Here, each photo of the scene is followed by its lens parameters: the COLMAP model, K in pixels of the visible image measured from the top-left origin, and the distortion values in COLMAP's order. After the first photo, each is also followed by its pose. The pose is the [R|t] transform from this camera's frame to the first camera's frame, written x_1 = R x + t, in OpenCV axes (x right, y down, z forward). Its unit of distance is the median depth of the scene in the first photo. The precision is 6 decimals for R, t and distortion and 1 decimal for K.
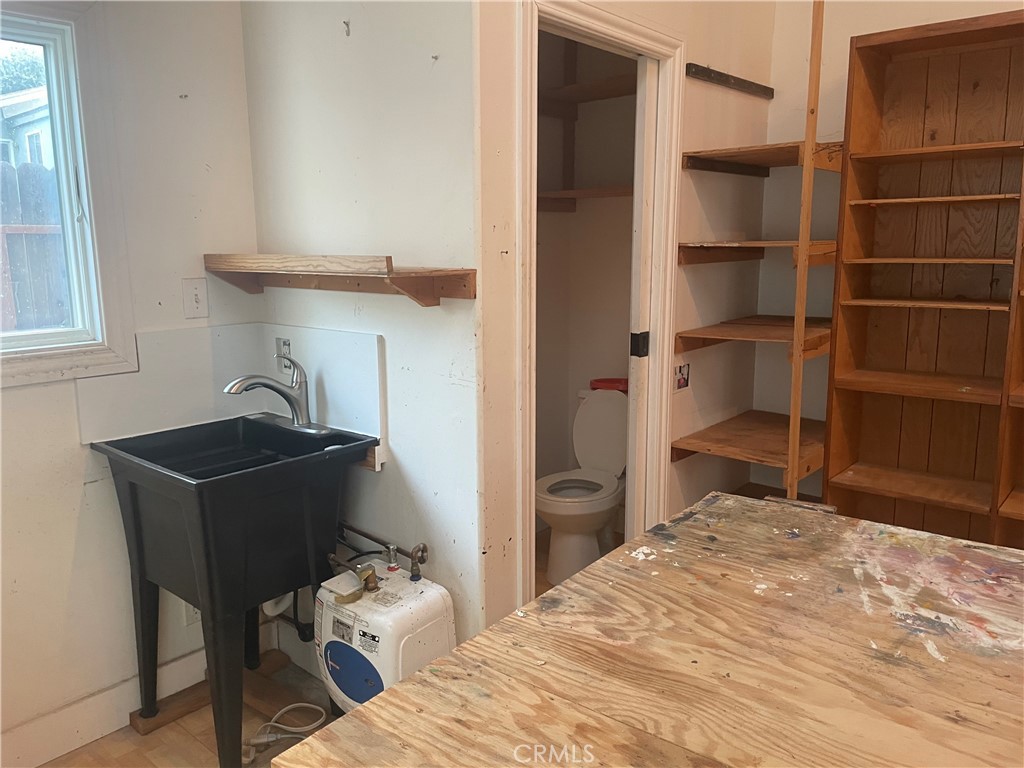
lens RADIAL K [[762.2, 0, 514.6], [0, 762.2, 379.9], [0, 0, 1]] dist [0.068835, -0.087955]
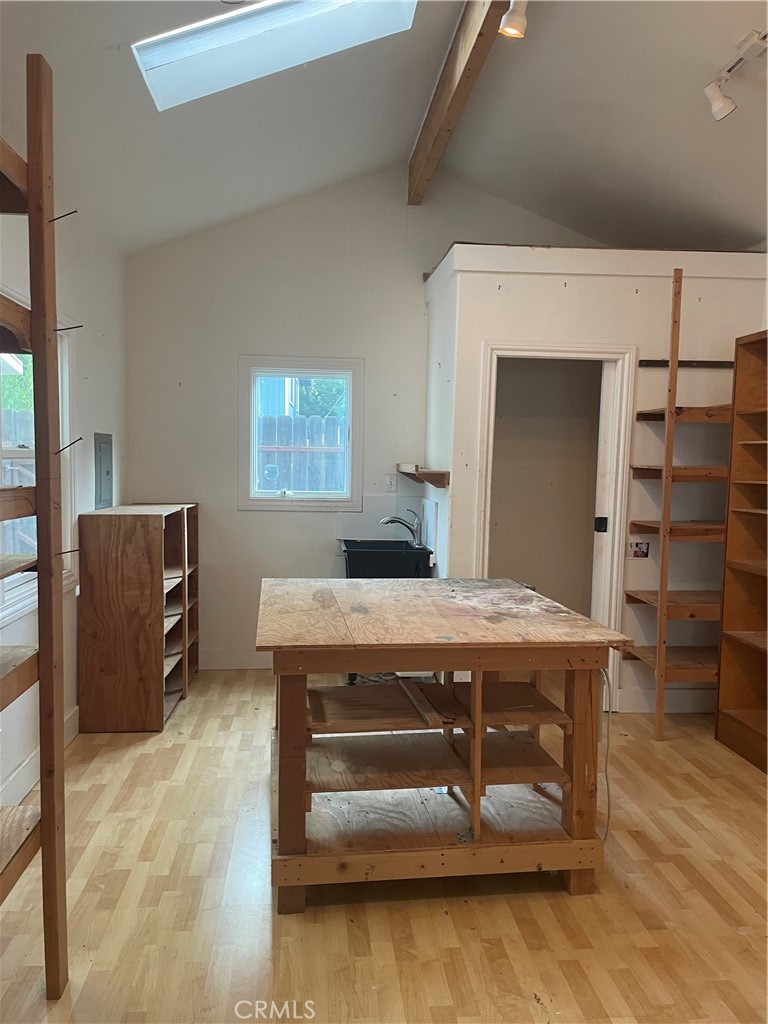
lens RADIAL K [[762.2, 0, 381.5], [0, 762.2, 495.7], [0, 0, 1]] dist [0.068835, -0.087955]
pose [[0.717139, 0.055282, -0.694734, 0.974496], [-0.150649, 0.985578, -0.077081, 0.091646], [0.680453, 0.159939, 0.715124, -0.519102]]
